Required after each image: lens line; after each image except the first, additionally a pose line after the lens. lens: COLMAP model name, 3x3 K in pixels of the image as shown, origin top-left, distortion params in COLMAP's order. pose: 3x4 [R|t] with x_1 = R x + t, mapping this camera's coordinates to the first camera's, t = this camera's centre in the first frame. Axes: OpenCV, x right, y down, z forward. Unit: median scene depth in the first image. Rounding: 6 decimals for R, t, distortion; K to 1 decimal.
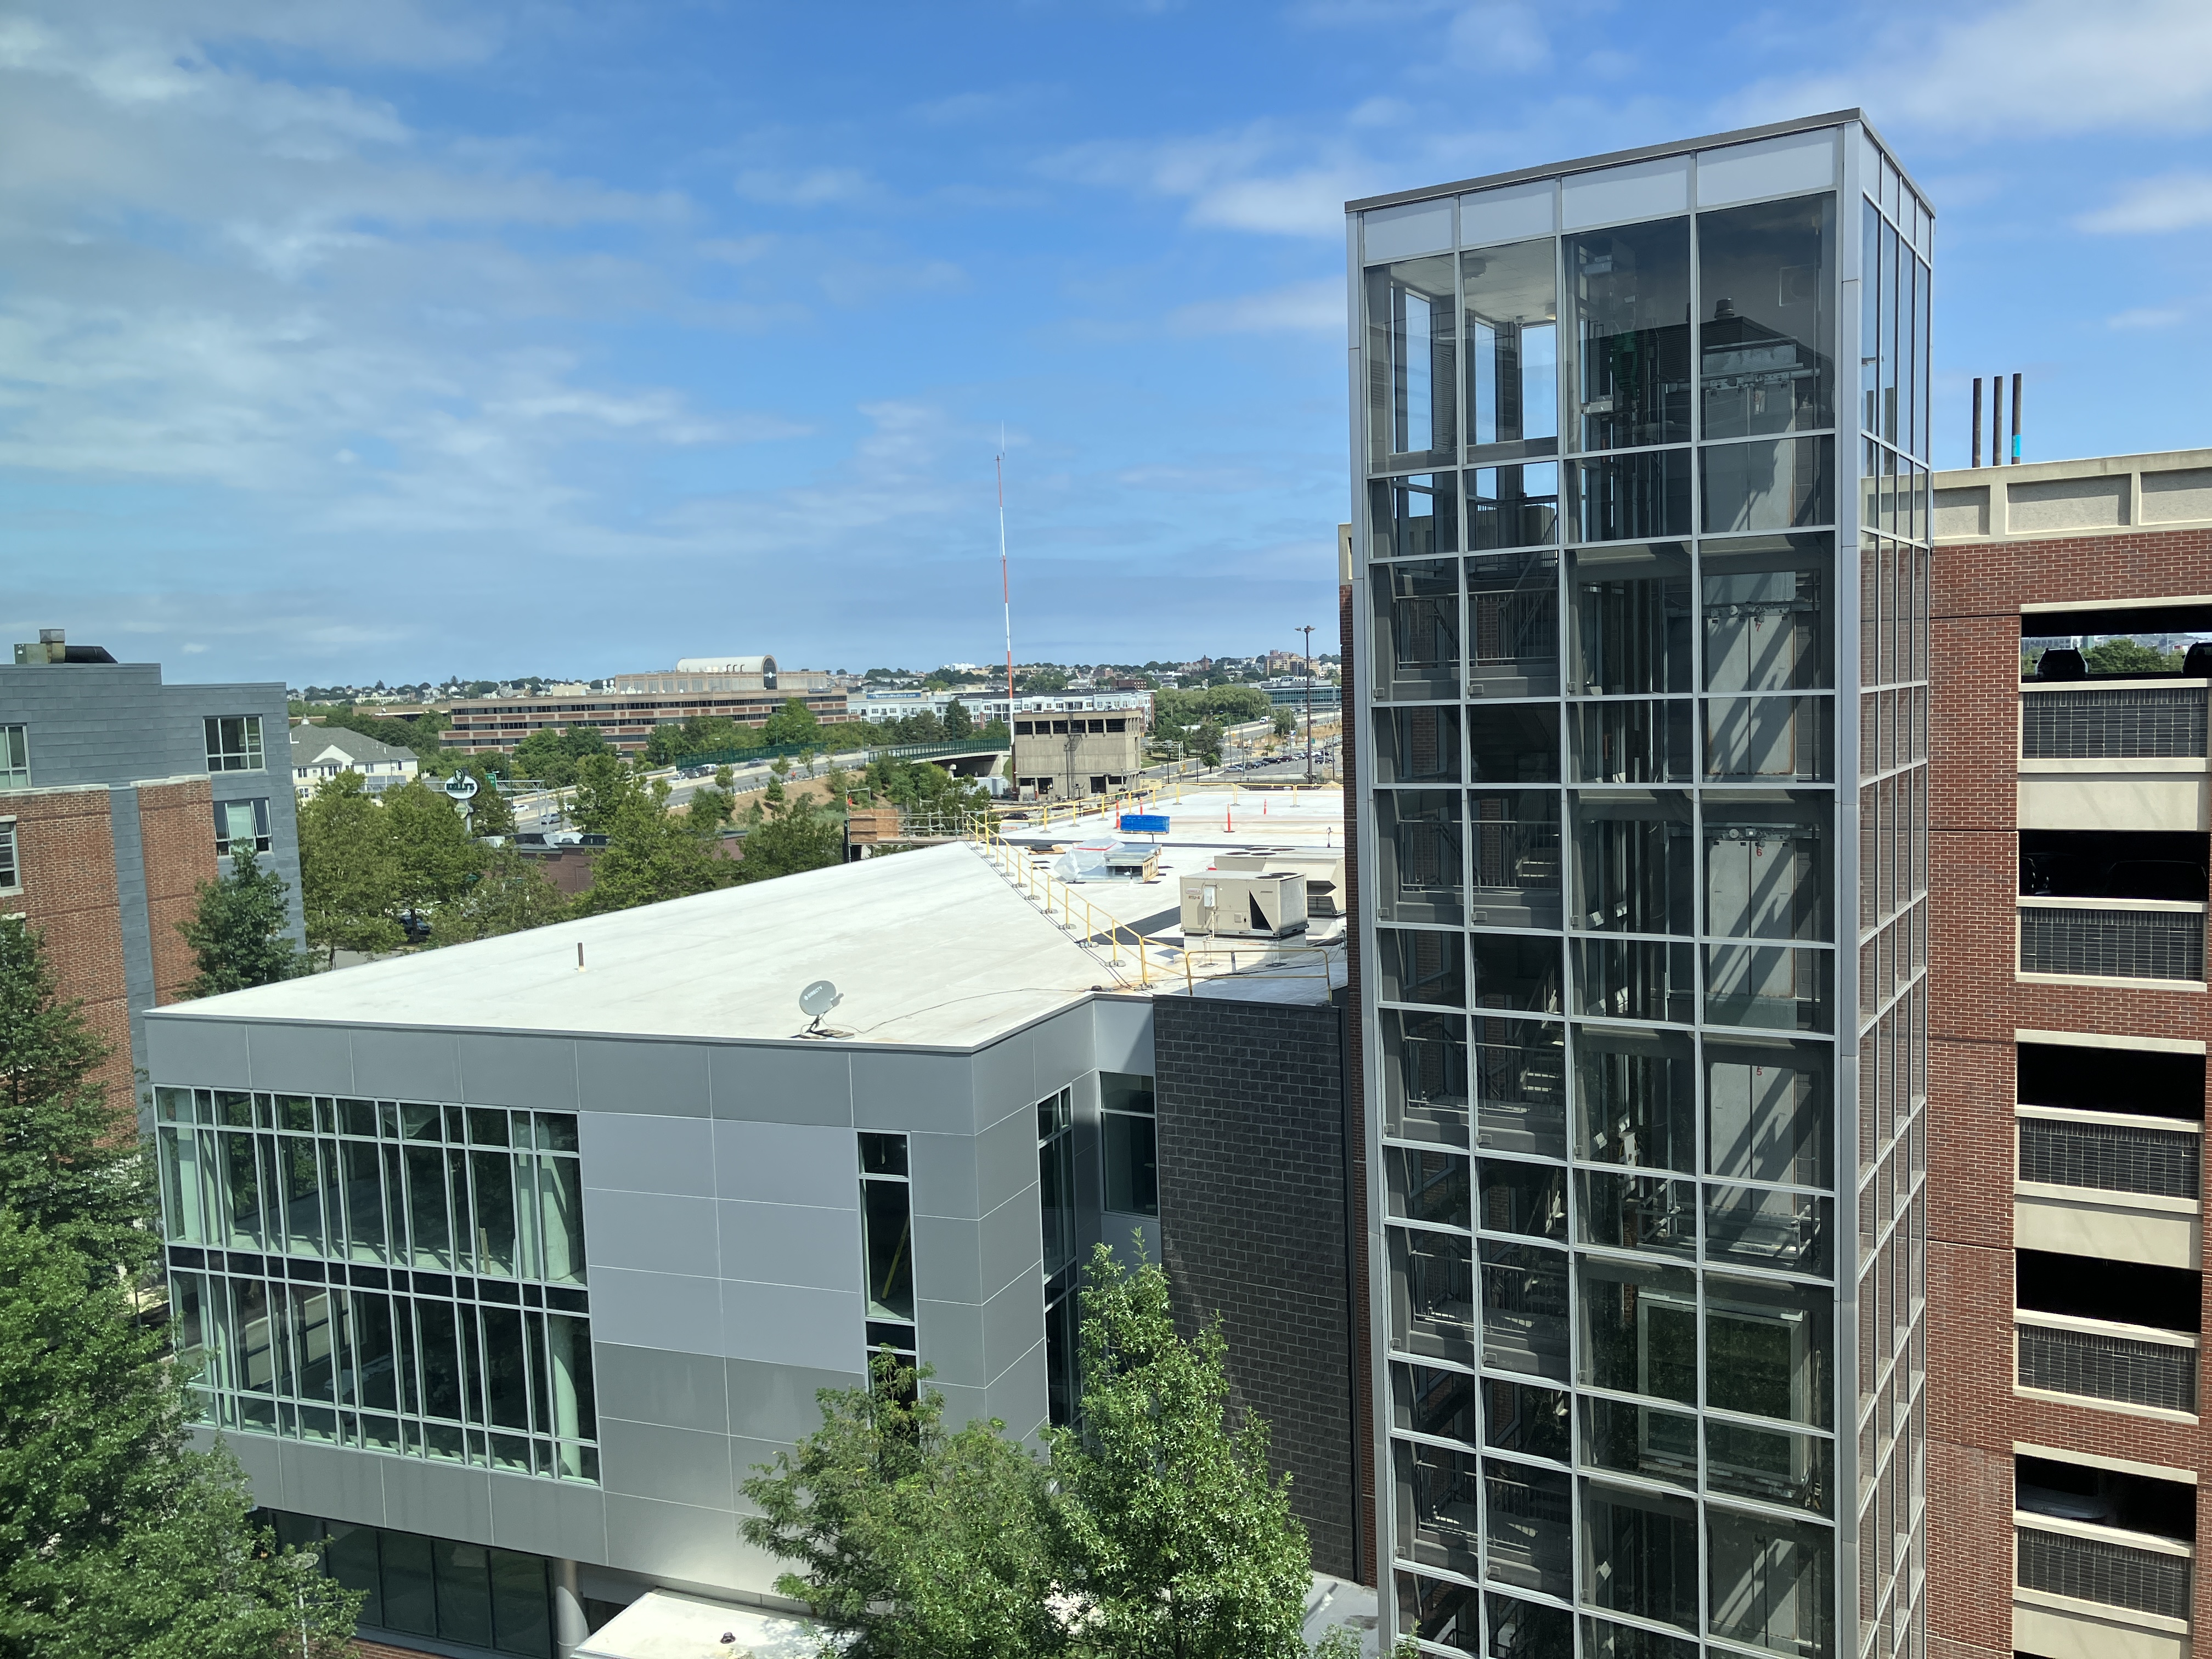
lens RADIAL K [[1812.3, 0, 1092.6], [0, 1812.3, 826.9], [0, 0, 1]] dist [0.025564, -0.051788]
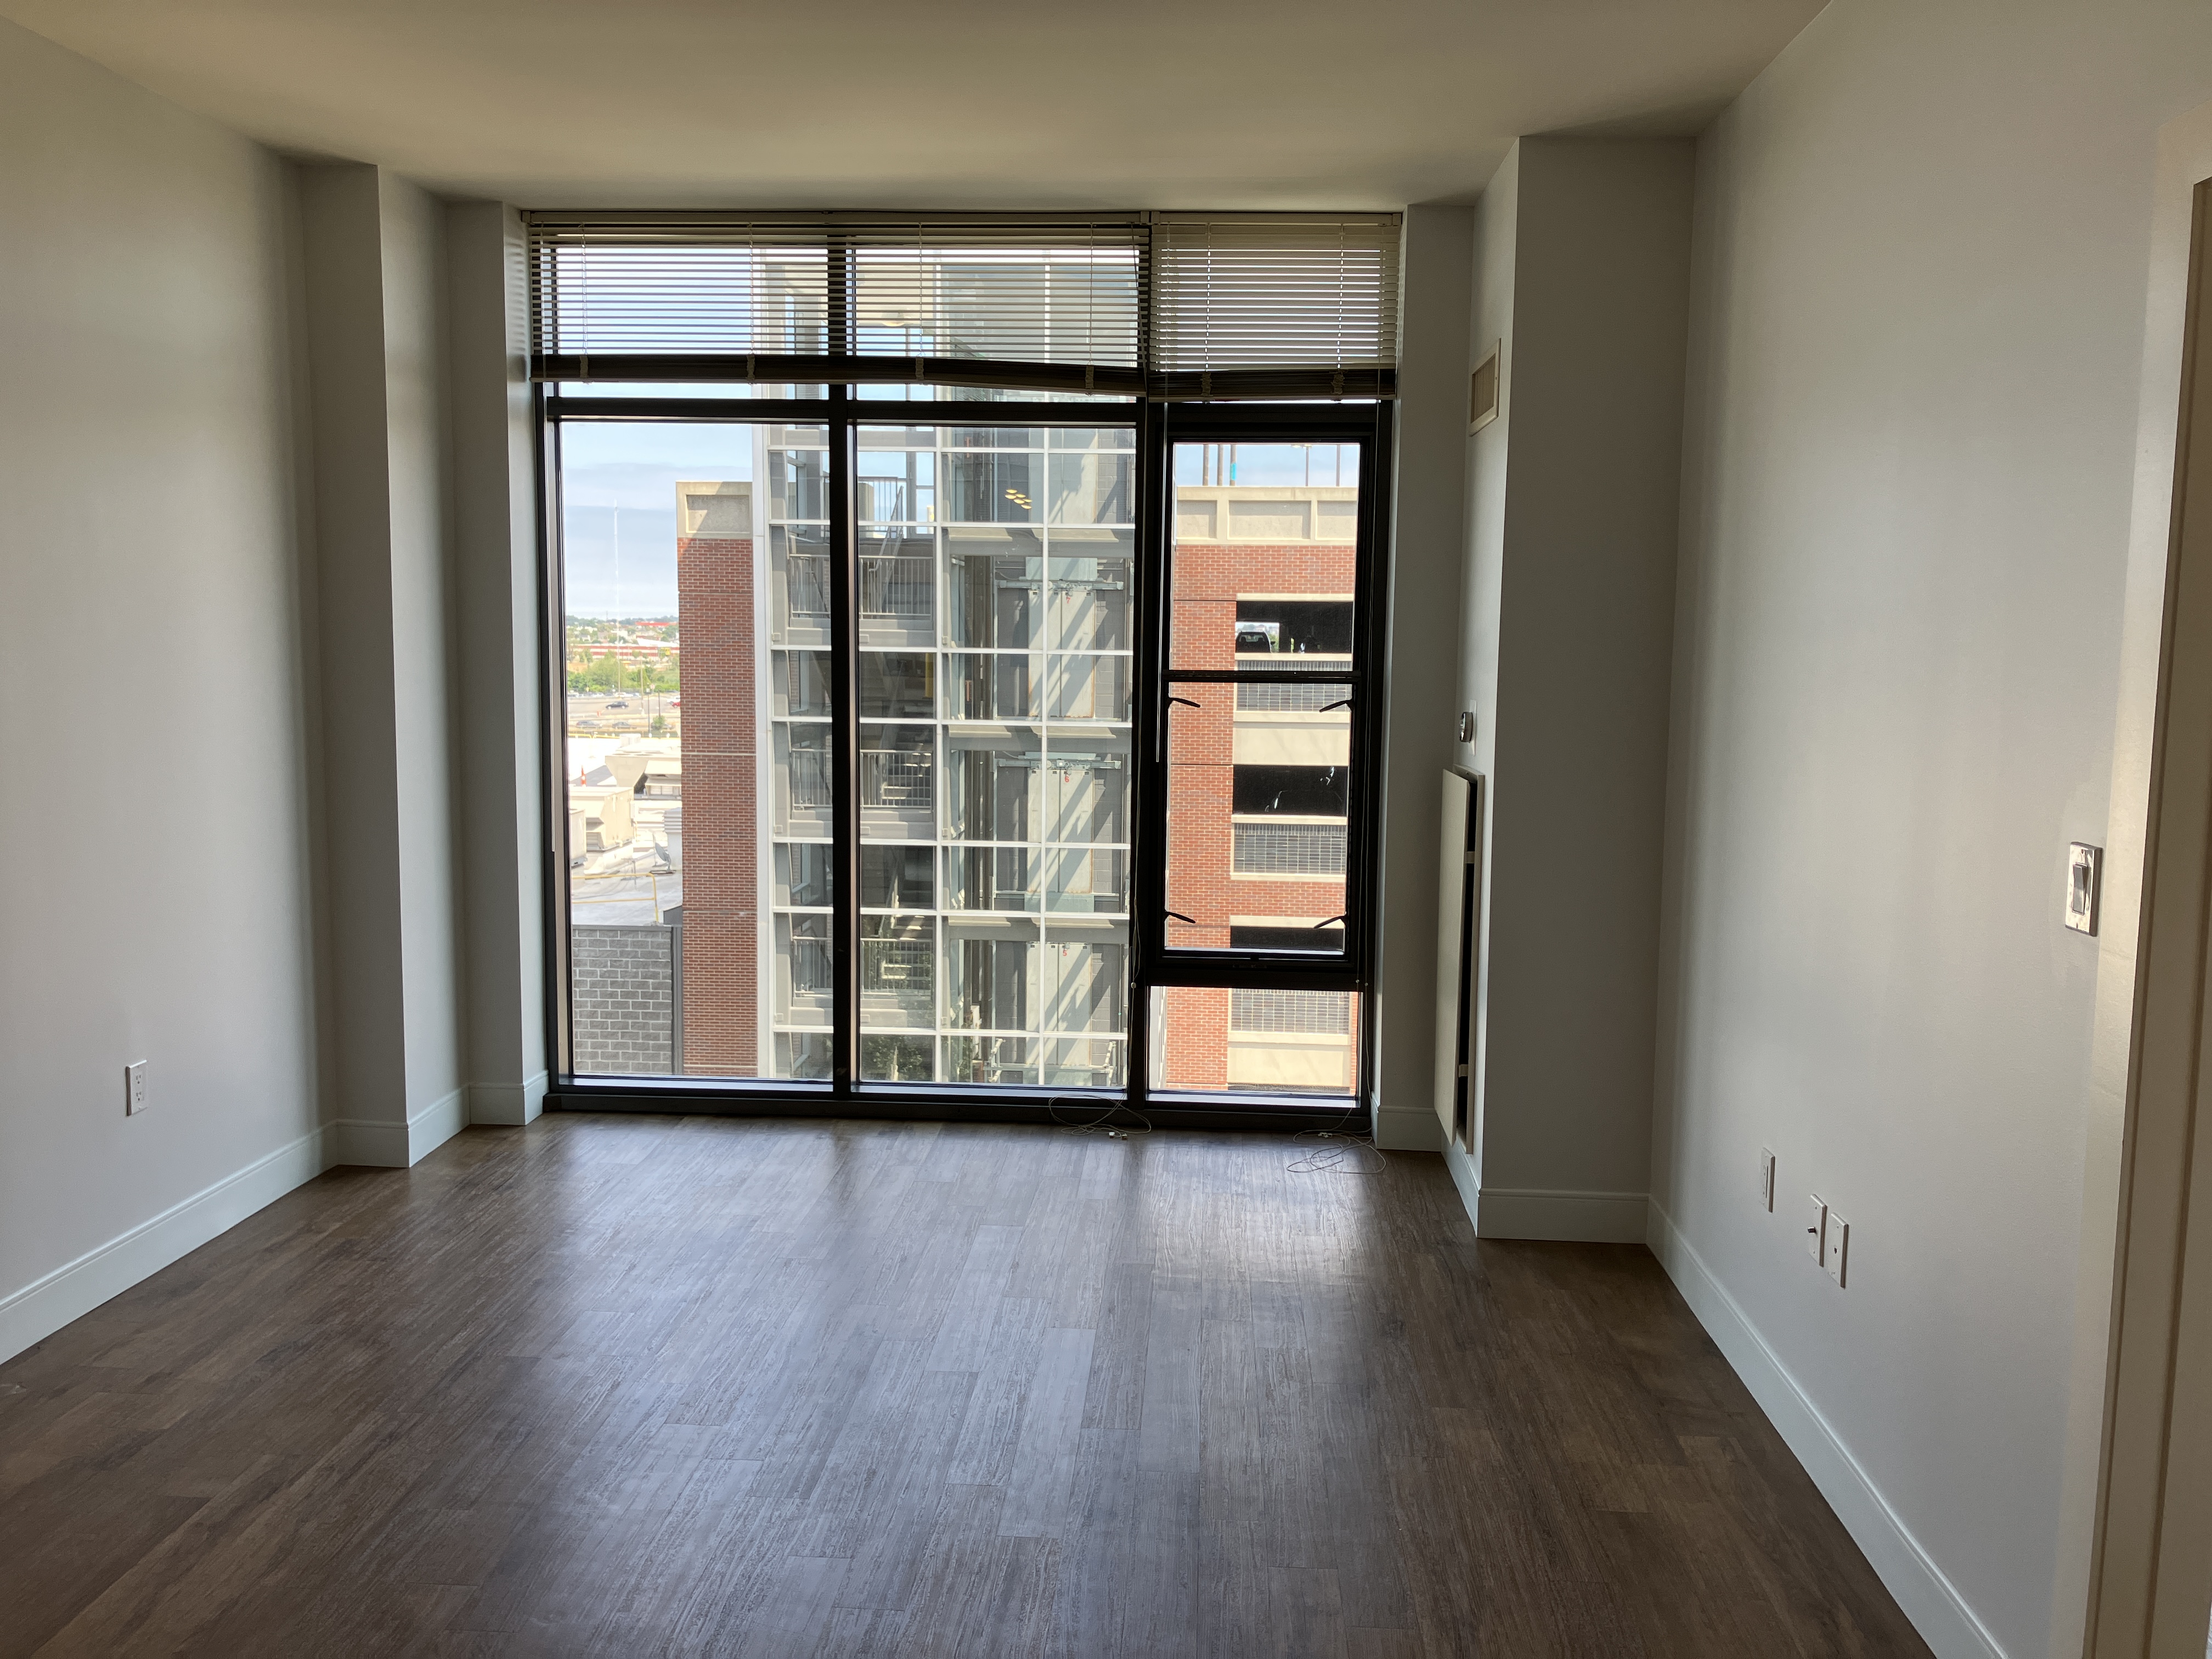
lens RADIAL K [[1812.3, 0, 1140.9], [0, 1812.3, 819.7], [0, 0, 1]] dist [0.025564, -0.051788]
pose [[0.871476, -0.005481, 0.490408, -0.202622], [-0.004040, 0.999823, 0.018354, 0.018749], [-0.490422, -0.017977, 0.871300, -0.119246]]
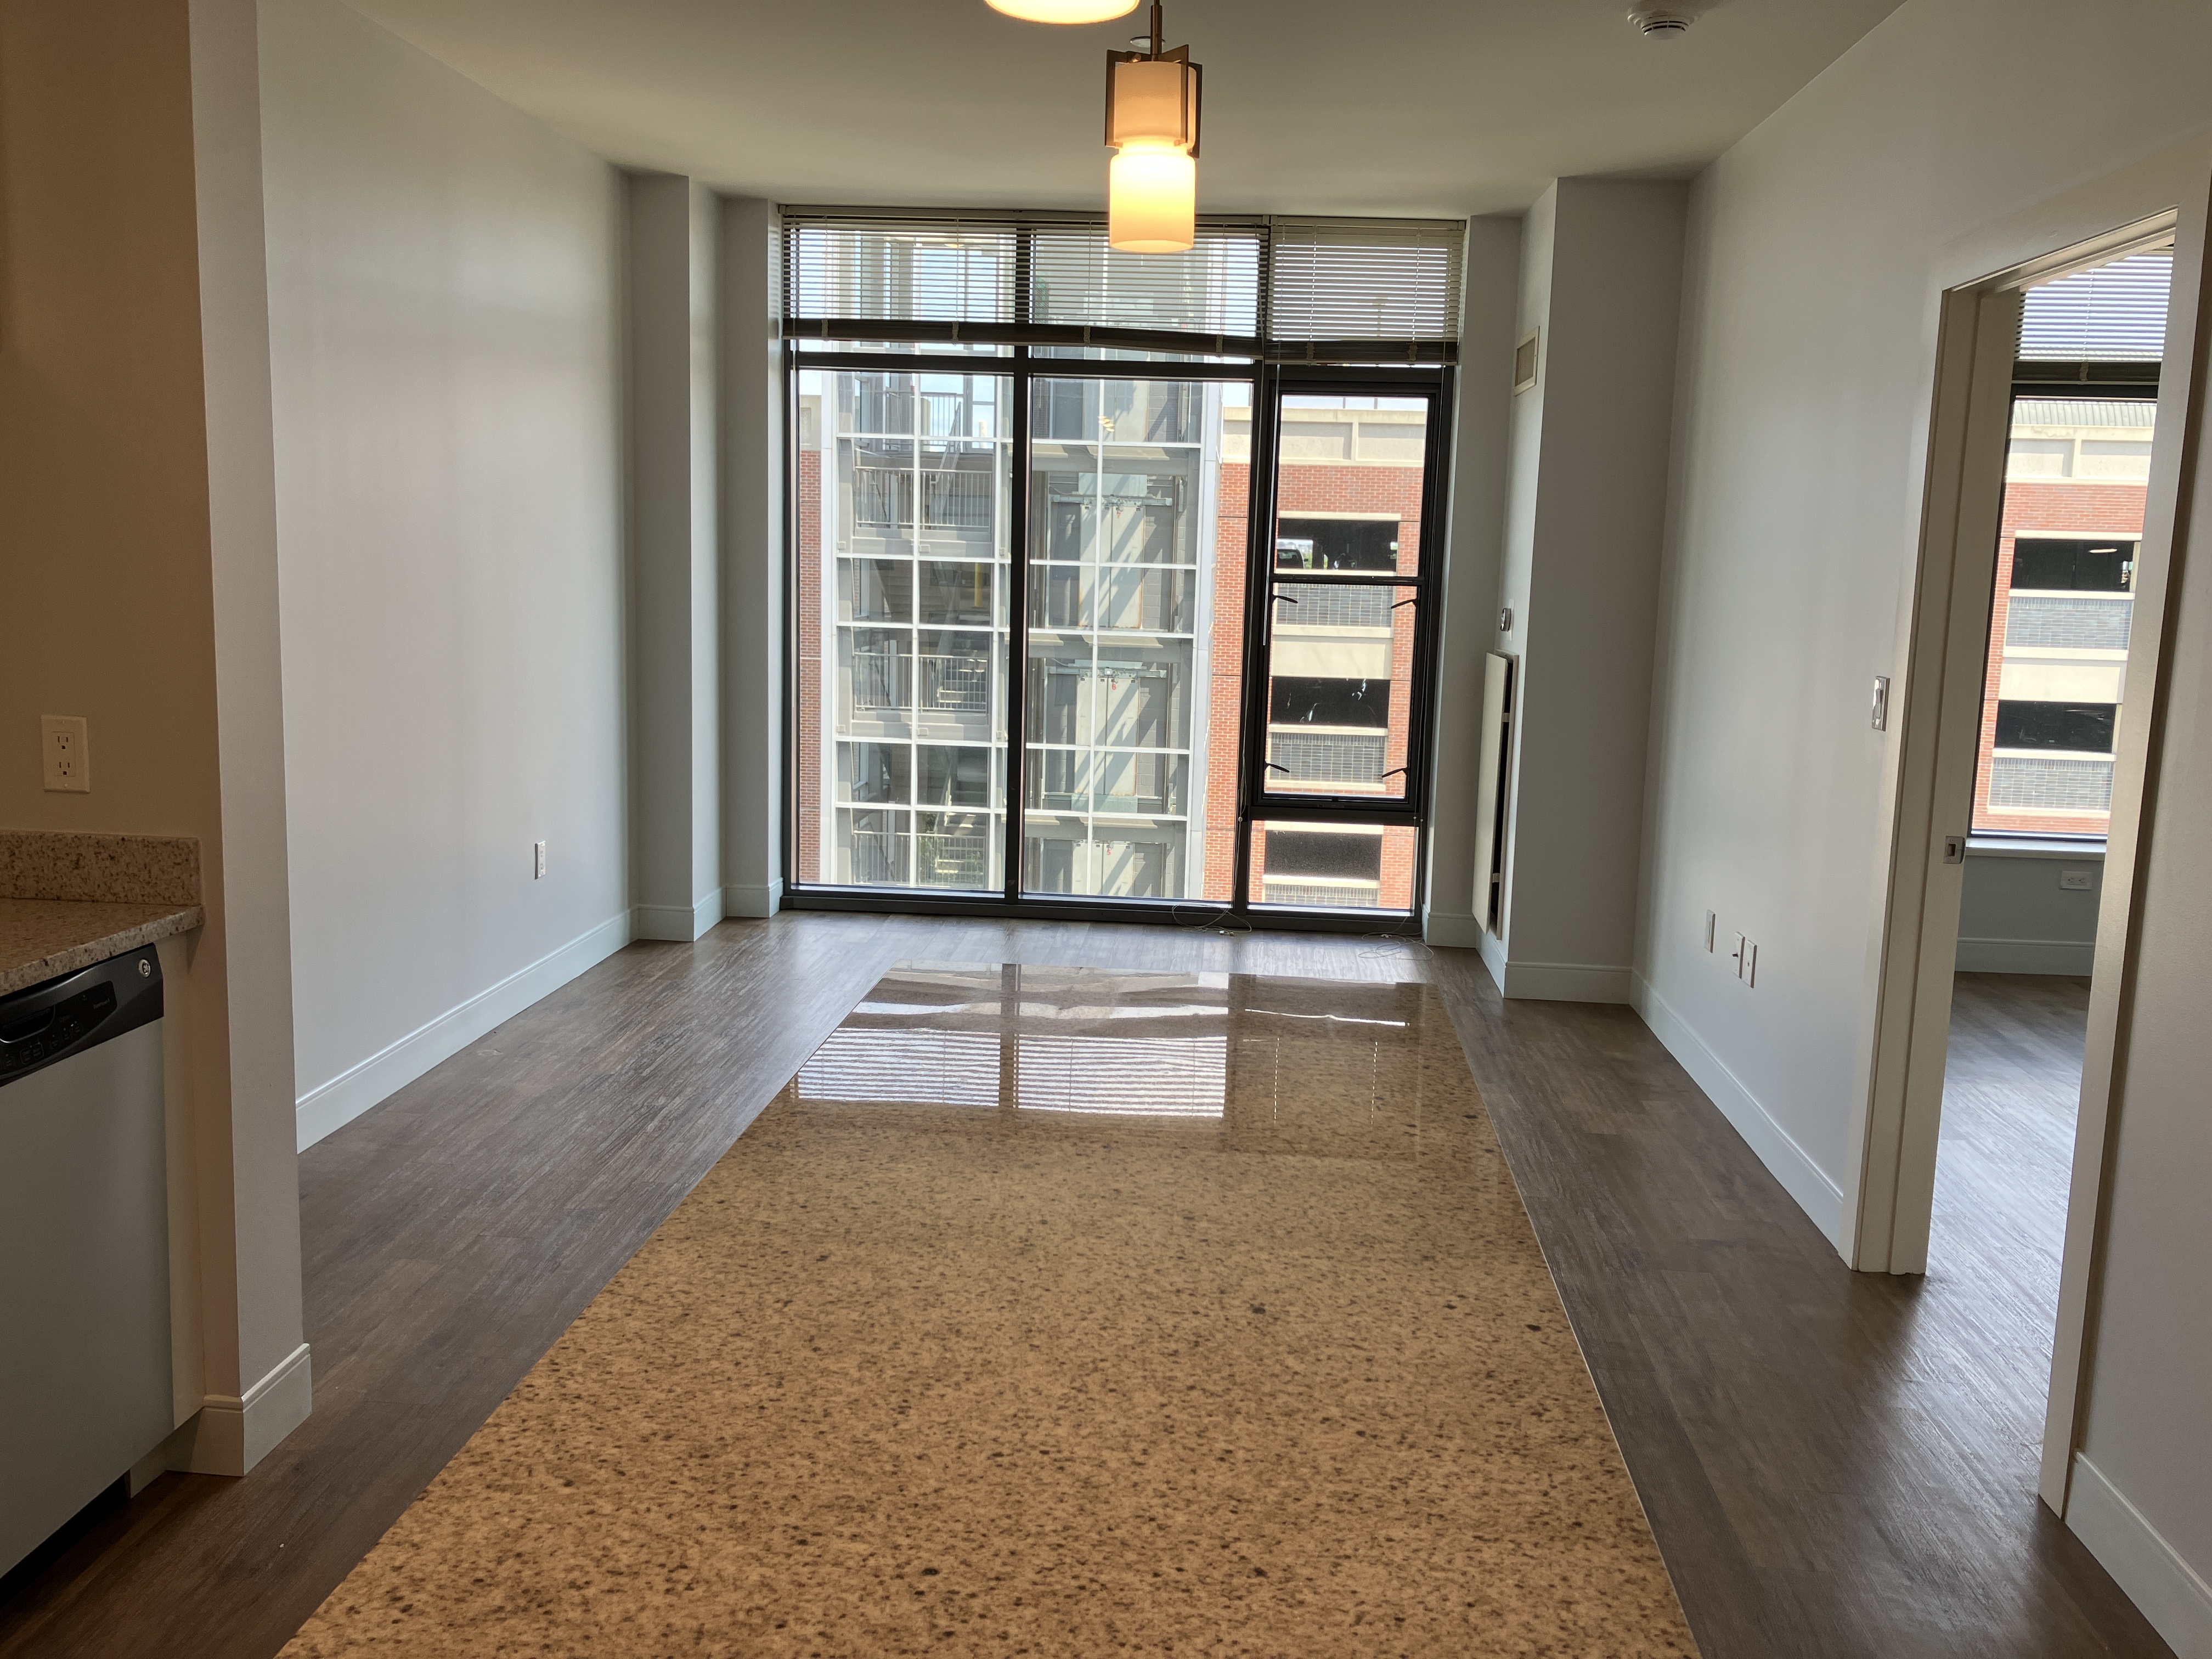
lens RADIAL K [[1812.3, 0, 1149.2], [0, 1812.3, 803.0], [0, 0, 1]] dist [0.025564, -0.051788]
pose [[0.875871, -0.007503, 0.482486, -0.244835], [-0.021855, 0.998236, 0.055196, 0.025105], [-0.482049, -0.058889, 0.874163, -0.168139]]
